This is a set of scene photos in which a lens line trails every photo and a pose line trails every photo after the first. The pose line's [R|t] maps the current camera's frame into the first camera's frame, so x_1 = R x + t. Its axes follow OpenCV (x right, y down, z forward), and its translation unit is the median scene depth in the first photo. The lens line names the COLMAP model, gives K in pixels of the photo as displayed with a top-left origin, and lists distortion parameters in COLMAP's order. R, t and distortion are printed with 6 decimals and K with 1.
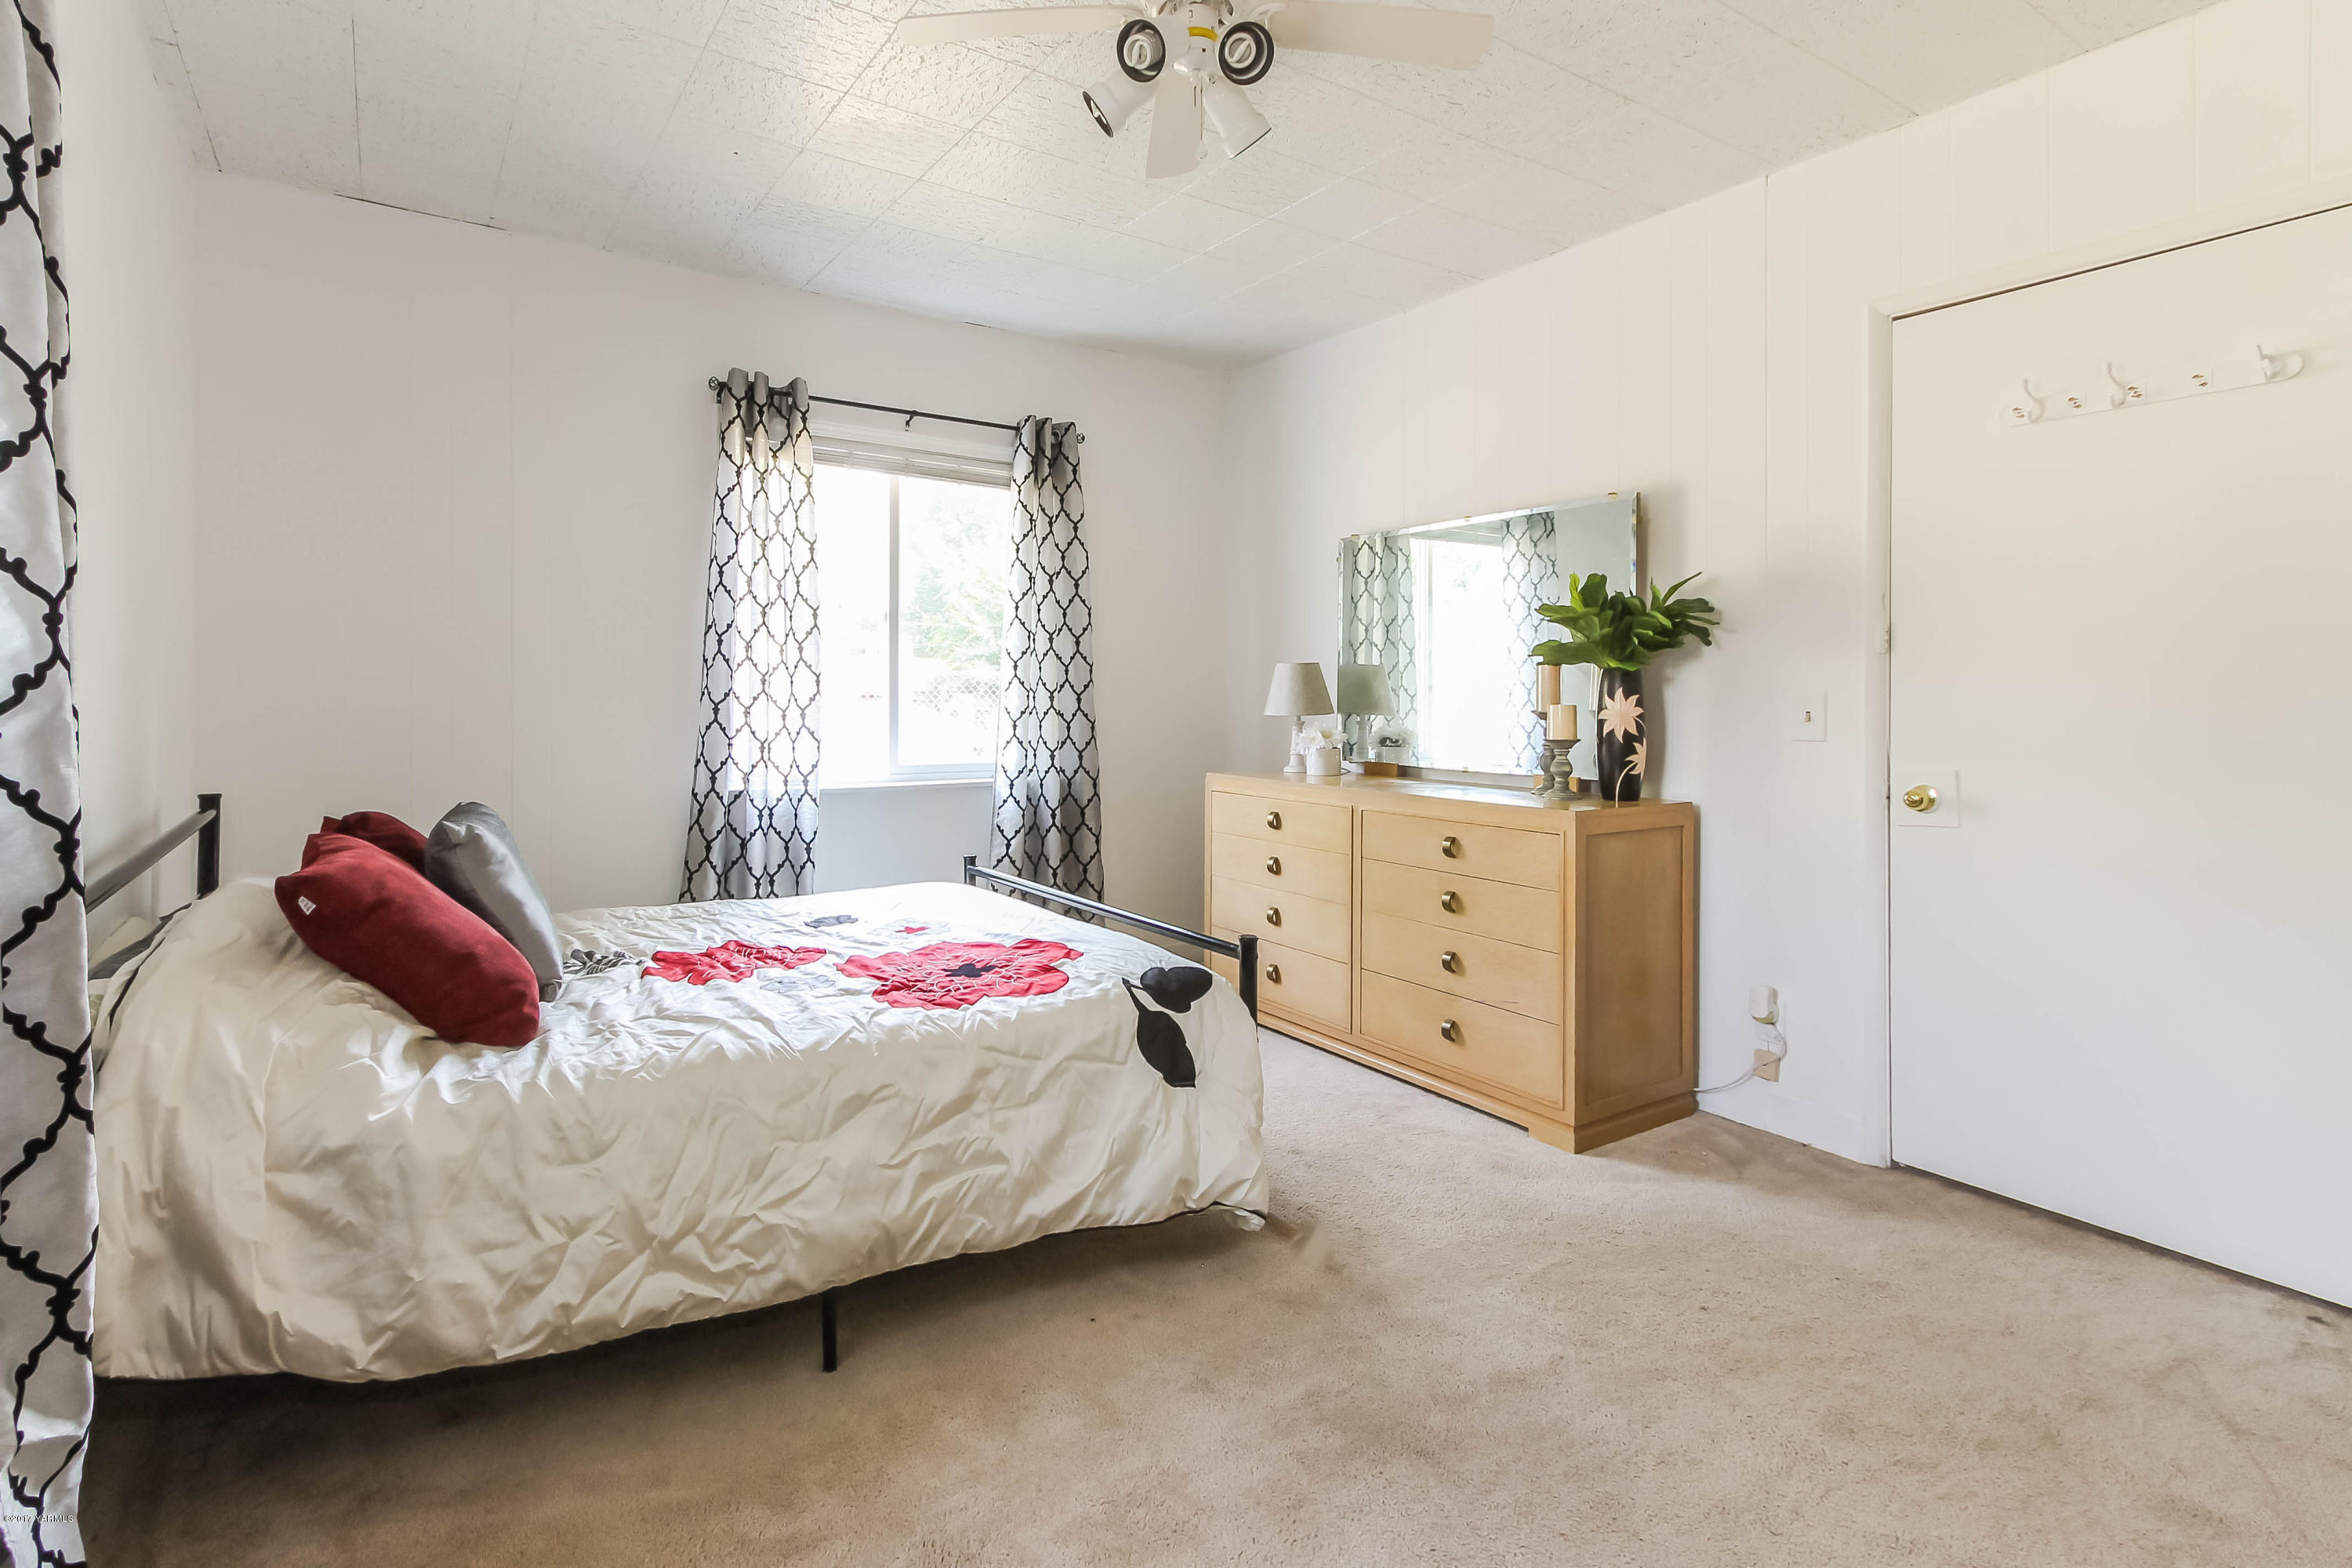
lens RADIAL K [[1104.3, 0, 1100.8], [0, 1104.3, 686.2], [0, 0, 1]] dist [-0.000102, 0.000288]
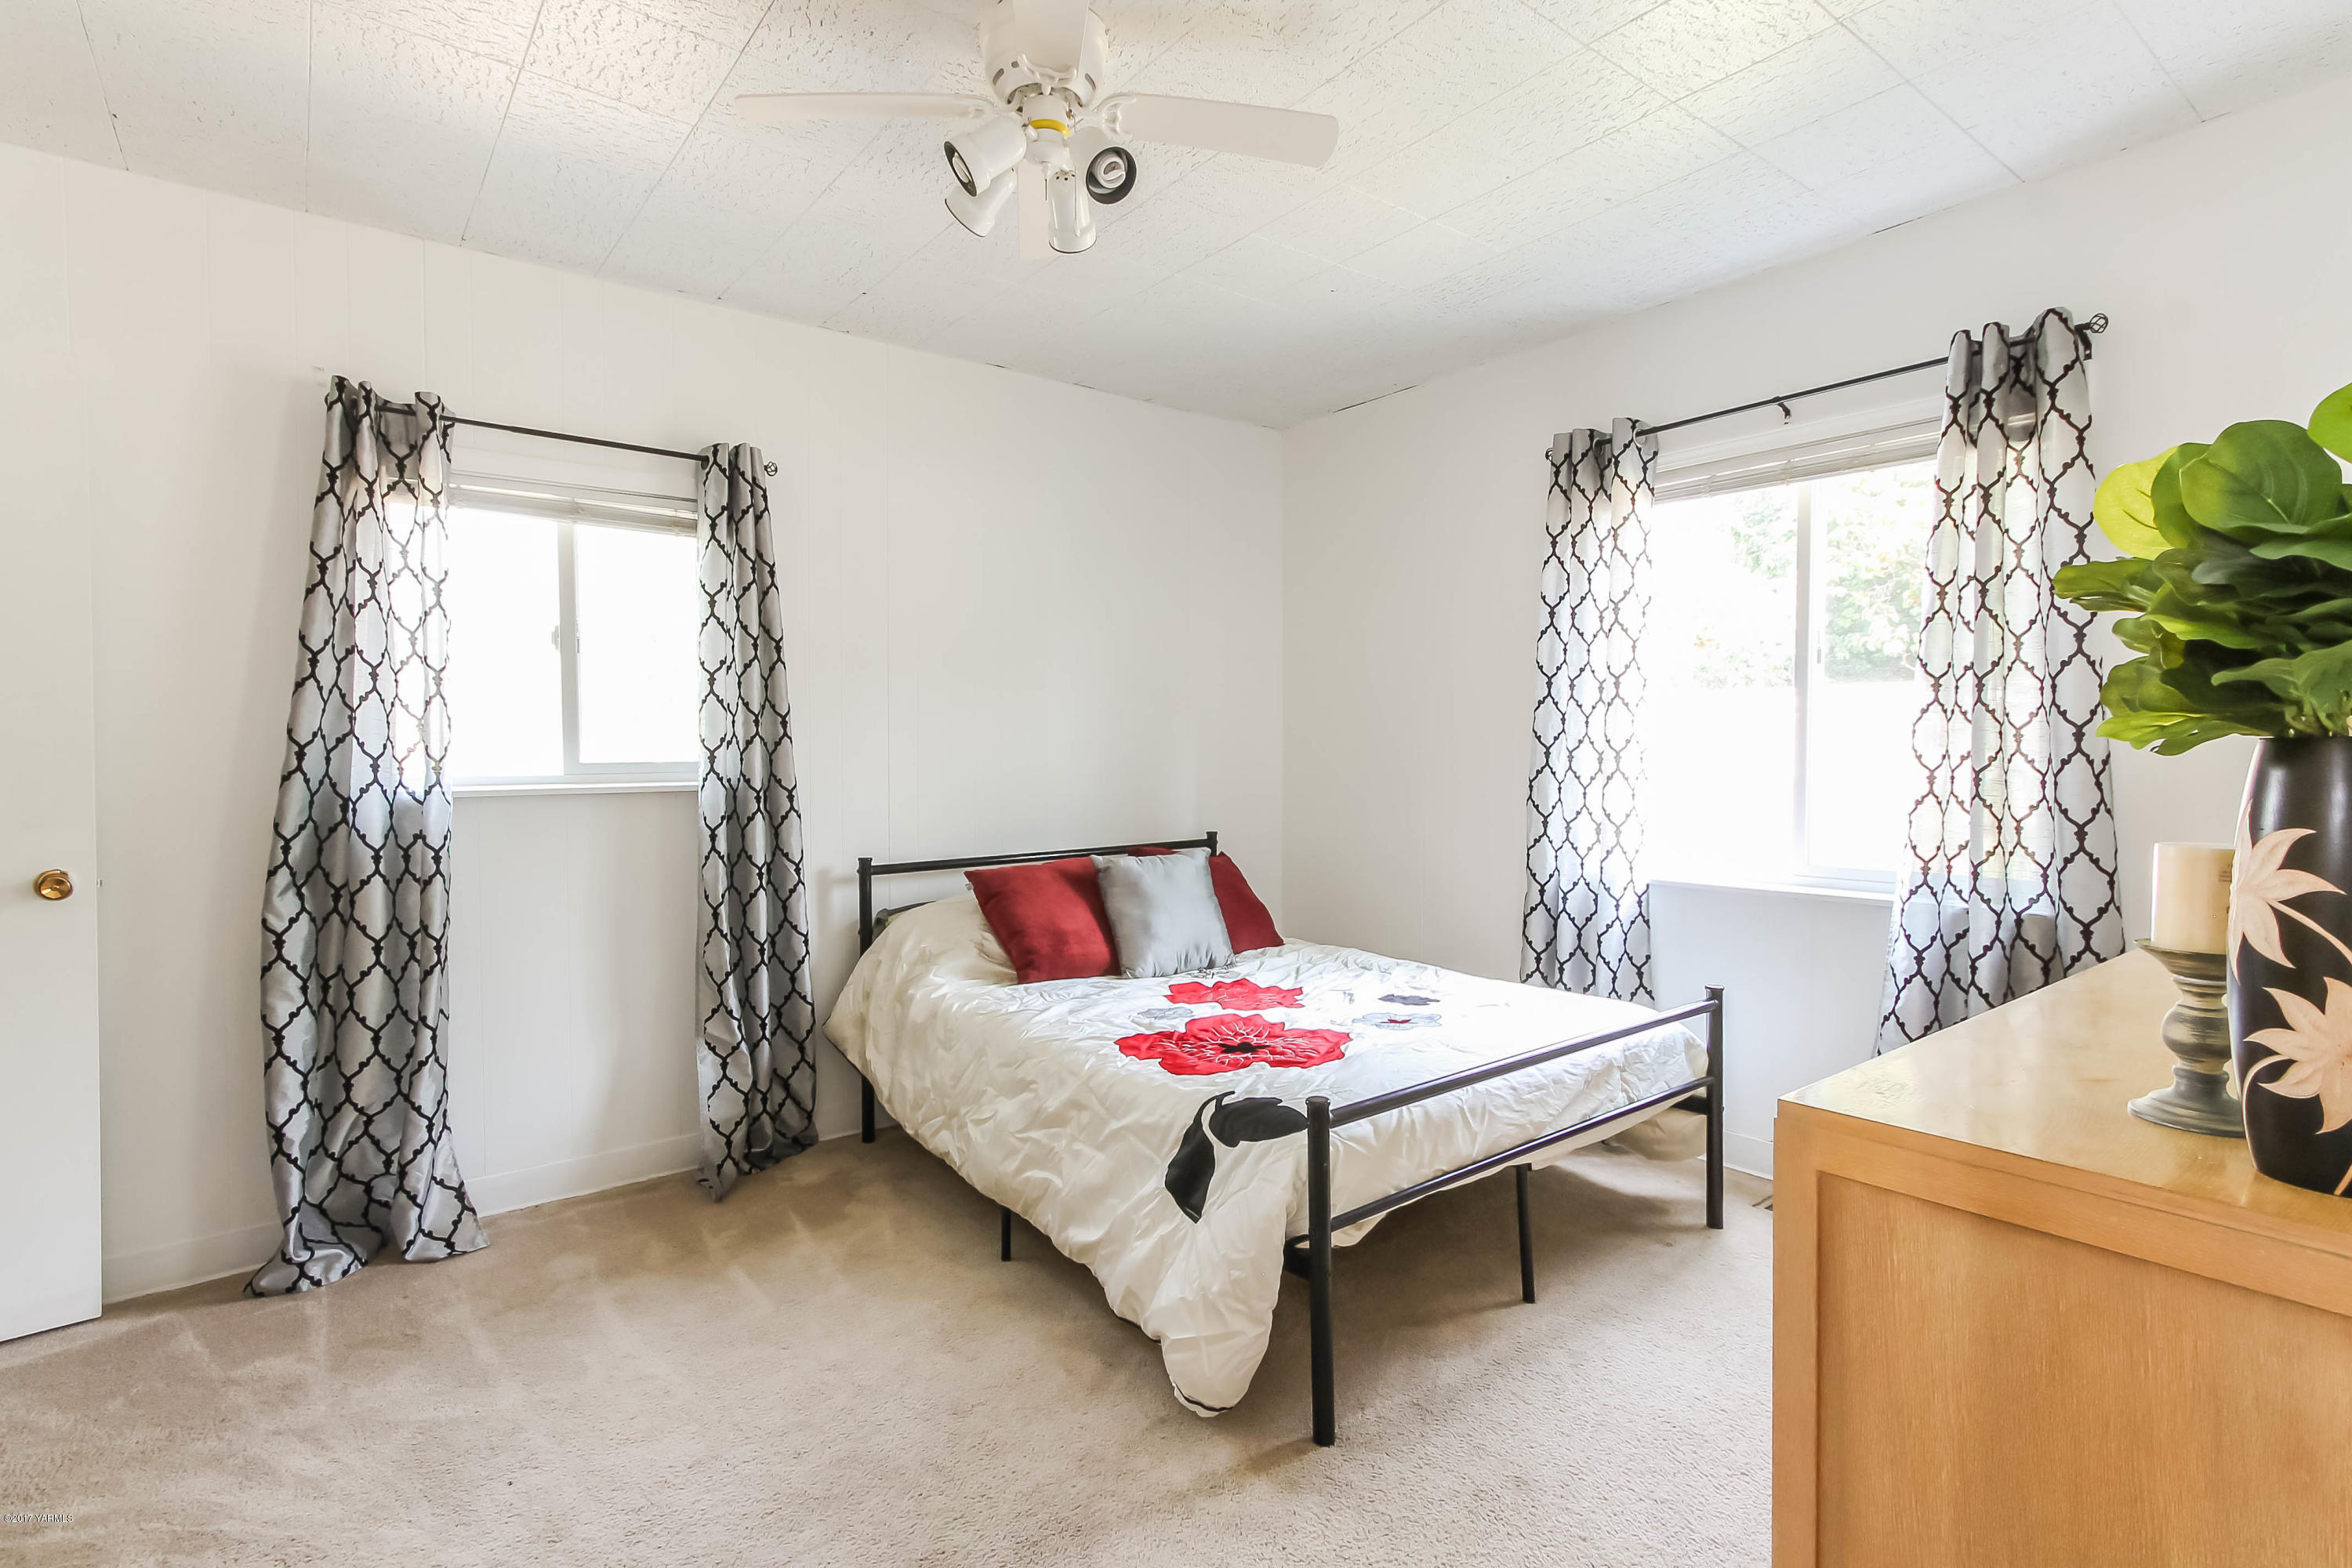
lens RADIAL K [[1124.5, 0, 1176.0], [0, 1124.5, 784.0], [0, 0, 1]] dist [0.000895, 0.000848]
pose [[0.105442, 0.024787, -0.994117, 1.055831], [0.015879, 0.999520, 0.026606, -0.023127], [0.994299, -0.018591, 0.104997, 0.951065]]
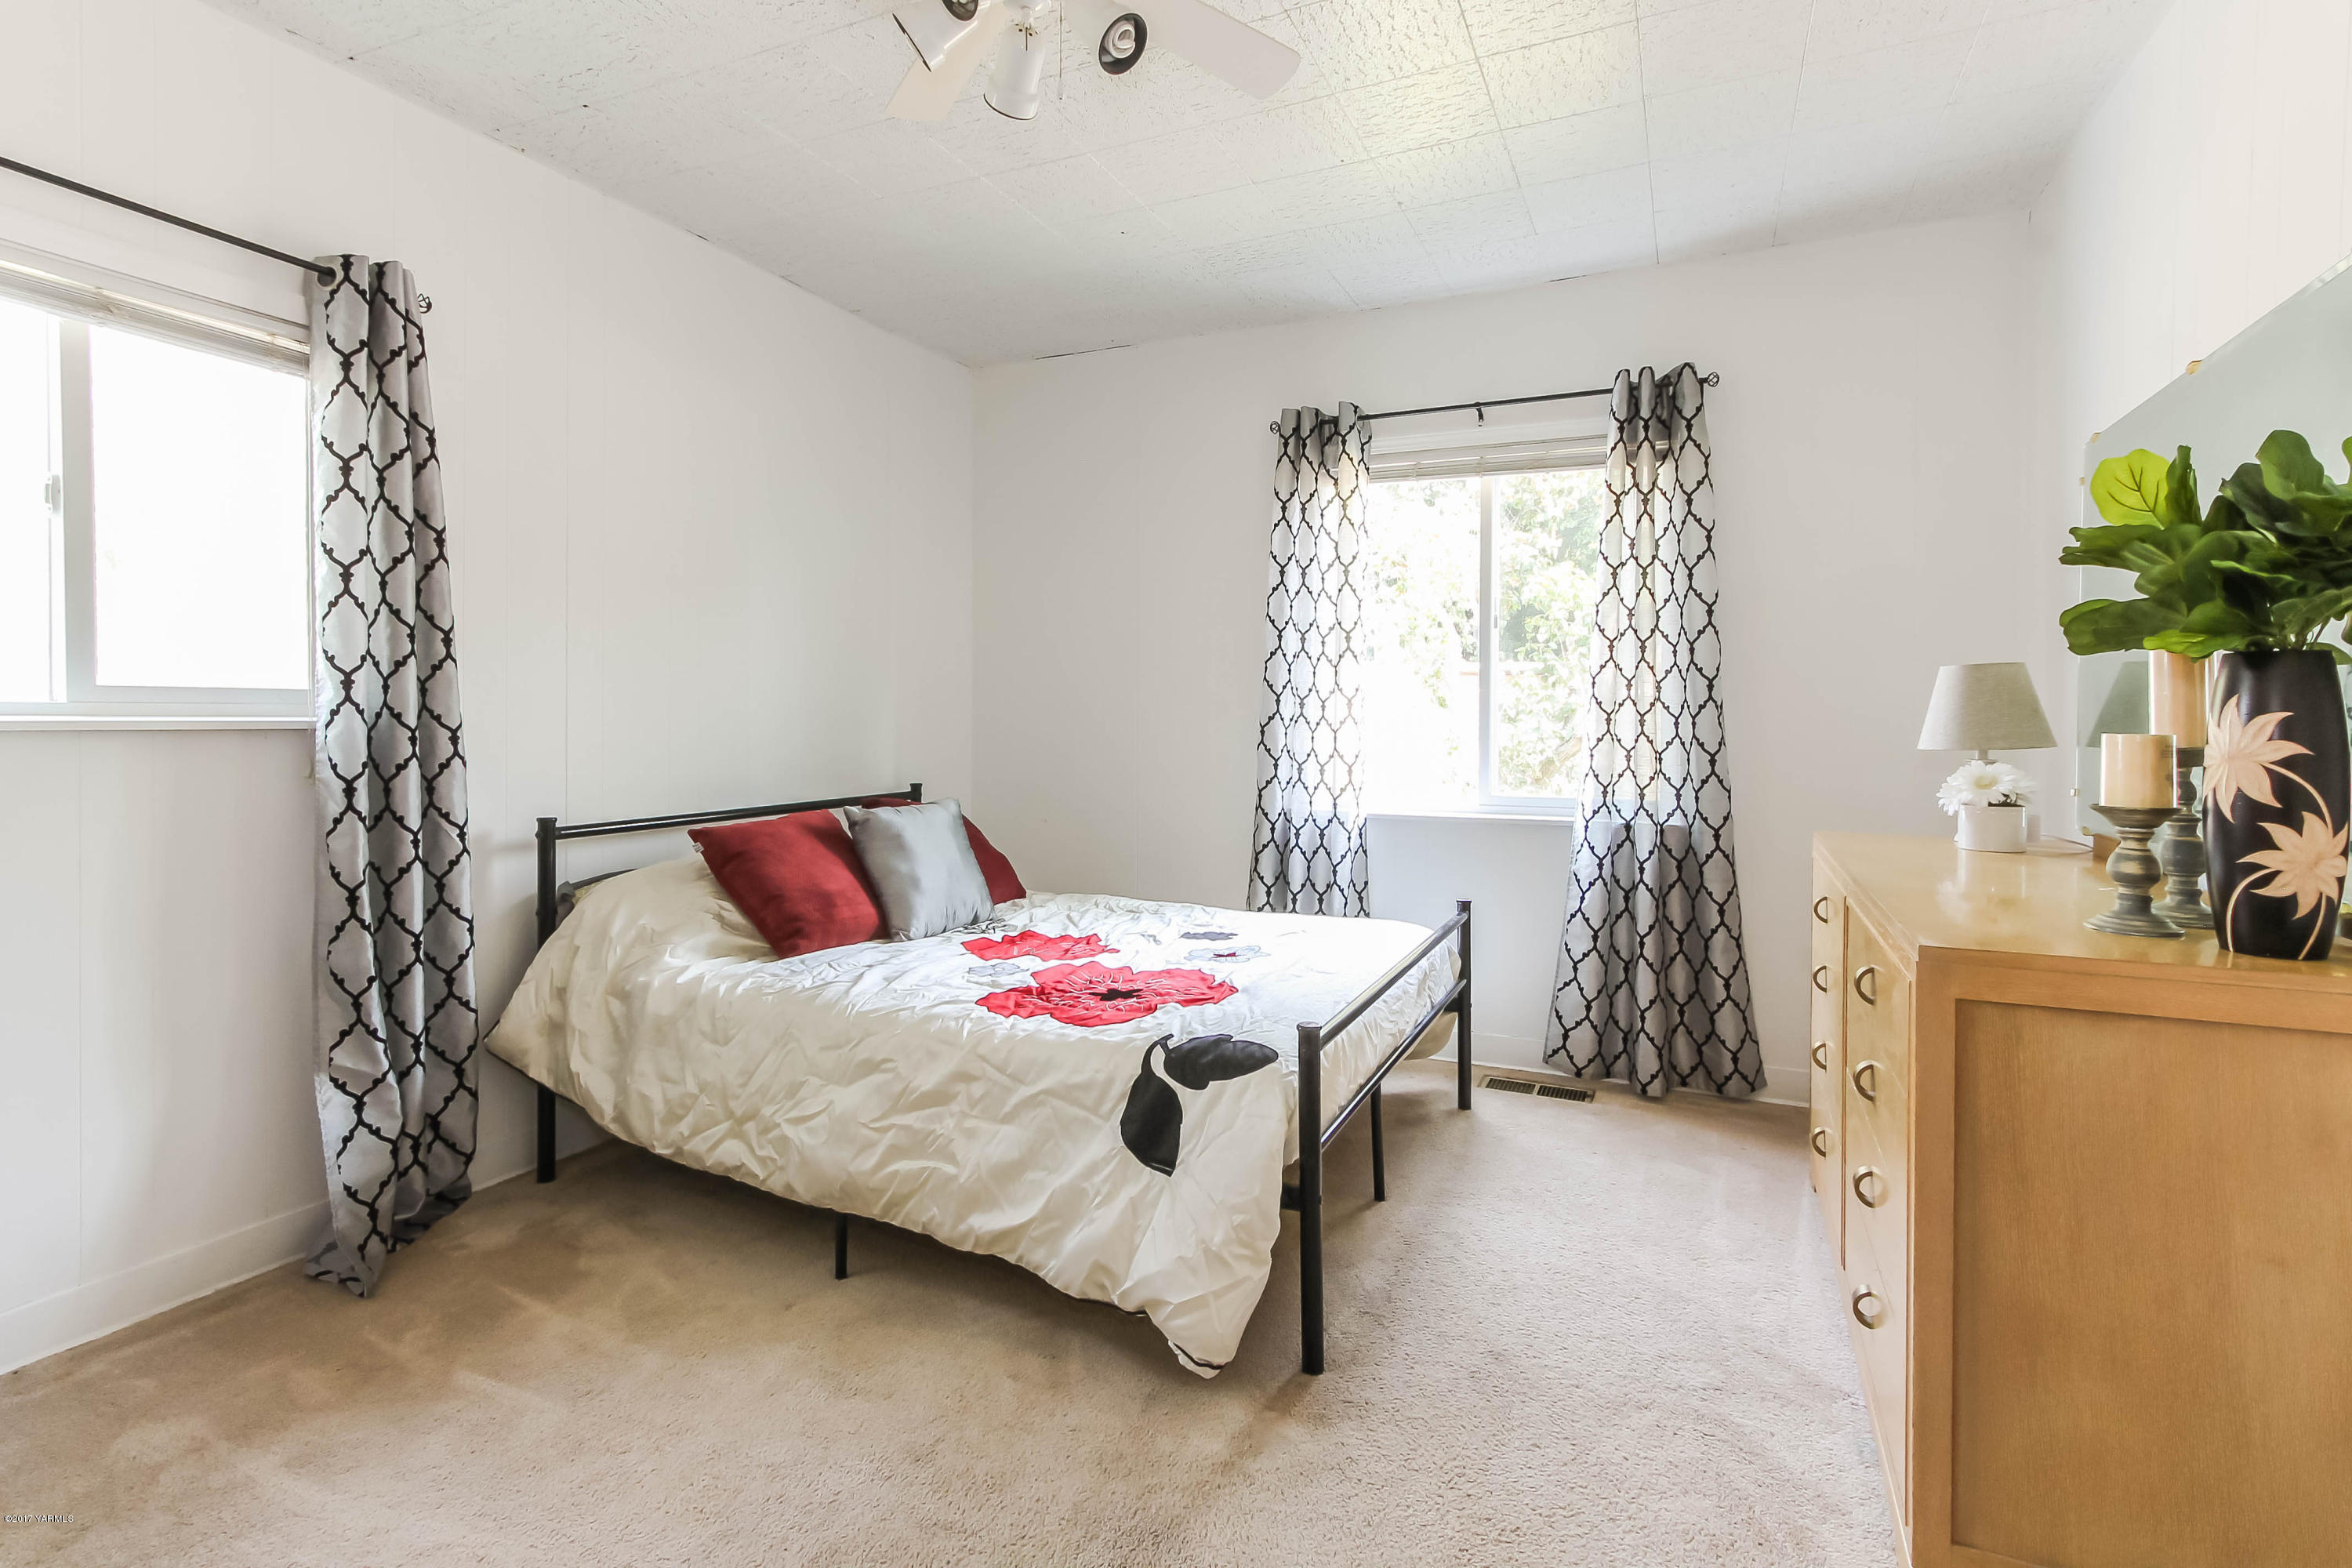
lens RADIAL K [[1098.6, 0, 1212.0], [0, 1098.6, 733.1], [0, 0, 1]] dist [0.001456, 0.000968]
pose [[0.563535, 0.008223, -0.826051, 0.851354], [0.006062, 0.999882, 0.014089, 0.010676], [0.826070, -0.012947, 0.563419, 0.589870]]
